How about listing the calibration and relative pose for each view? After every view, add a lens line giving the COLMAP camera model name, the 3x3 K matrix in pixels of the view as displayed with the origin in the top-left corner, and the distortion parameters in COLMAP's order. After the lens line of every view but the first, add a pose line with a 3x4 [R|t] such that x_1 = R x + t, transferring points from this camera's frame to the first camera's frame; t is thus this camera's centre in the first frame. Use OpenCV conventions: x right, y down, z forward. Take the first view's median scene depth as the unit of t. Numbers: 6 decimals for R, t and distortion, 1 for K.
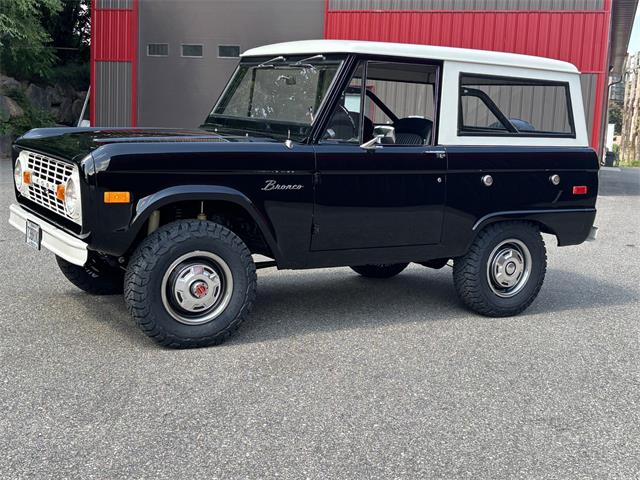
lens RADIAL K [[846.6, 0, 320.0], [0, 846.6, 240.0], [0, 0, 1]] dist [0.218238, -0.818925]
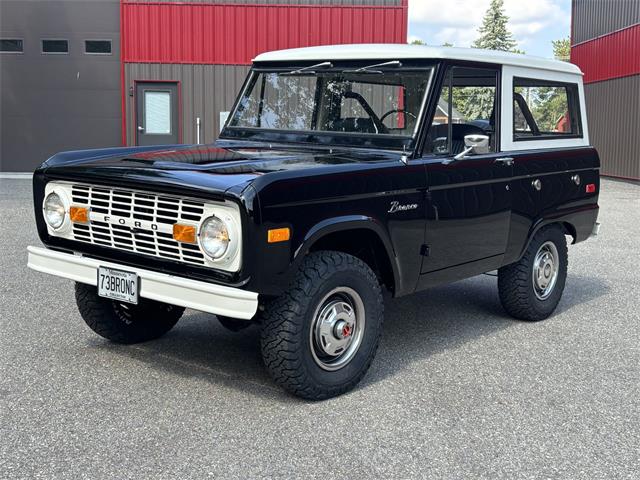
lens RADIAL K [[846.6, 0, 320.0], [0, 846.6, 240.0], [0, 0, 1]] dist [0.218238, -0.818925]
pose [[0.945864, -0.076284, 0.315472, -0.371805], [0.072860, 0.997085, 0.022654, -0.048727], [-0.316281, 0.001558, 0.948664, 0.144417]]
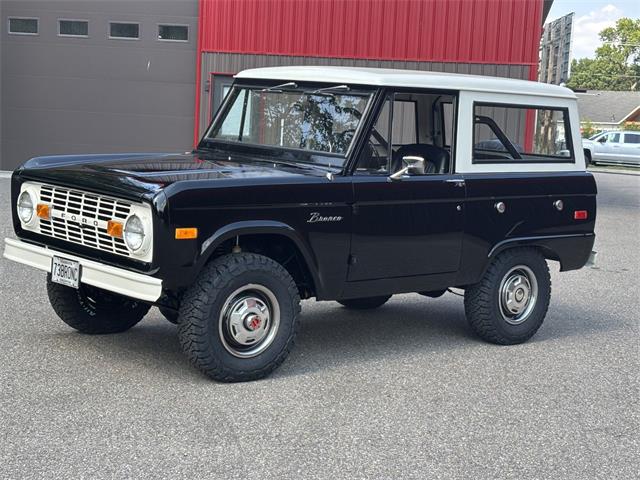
lens RADIAL K [[1158.9, 0, 334.0], [0, 1158.9, 224.1], [0, 0, 1]] dist [0.184314, -0.208305]
pose [[0.984092, -0.013304, 0.177161, -0.246743], [0.019471, 0.999262, -0.033118, -0.009163], [-0.176590, 0.036041, 0.983624, -0.319536]]
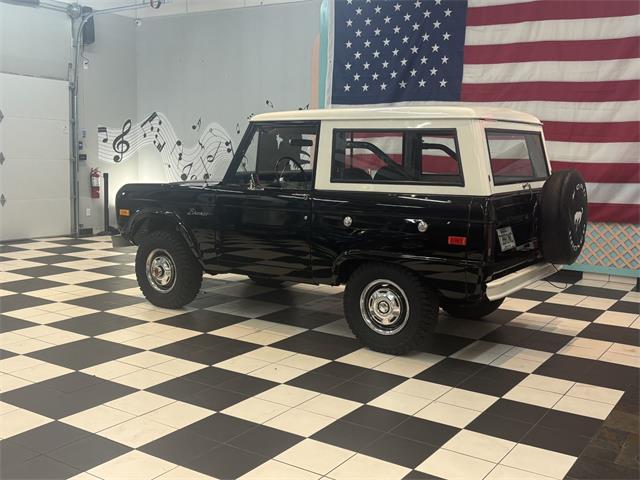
lens RADIAL K [[711.6, 0, 320.0], [0, 711.6, 240.0], [0, 0, 1]] dist [0.166000, -0.547015]
pose [[0.394104, 0.066785, -0.916636, 1.083942], [-0.136216, 0.990586, 0.013607, -0.055320], [0.908915, 0.119498, 0.399491, 0.614234]]
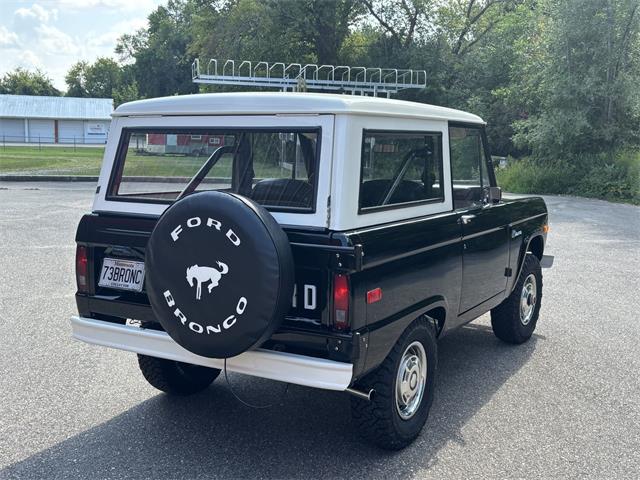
lens RADIAL K [[711.6, 0, 320.0], [0, 711.6, 240.0], [0, 0, 1]] dist [0.166000, -0.547015]
pose [[-0.883513, 0.004202, -0.468387, 0.489797], [-0.127672, 0.959938, 0.249437, -0.303968], [0.450671, 0.280180, -0.847582, 1.855959]]
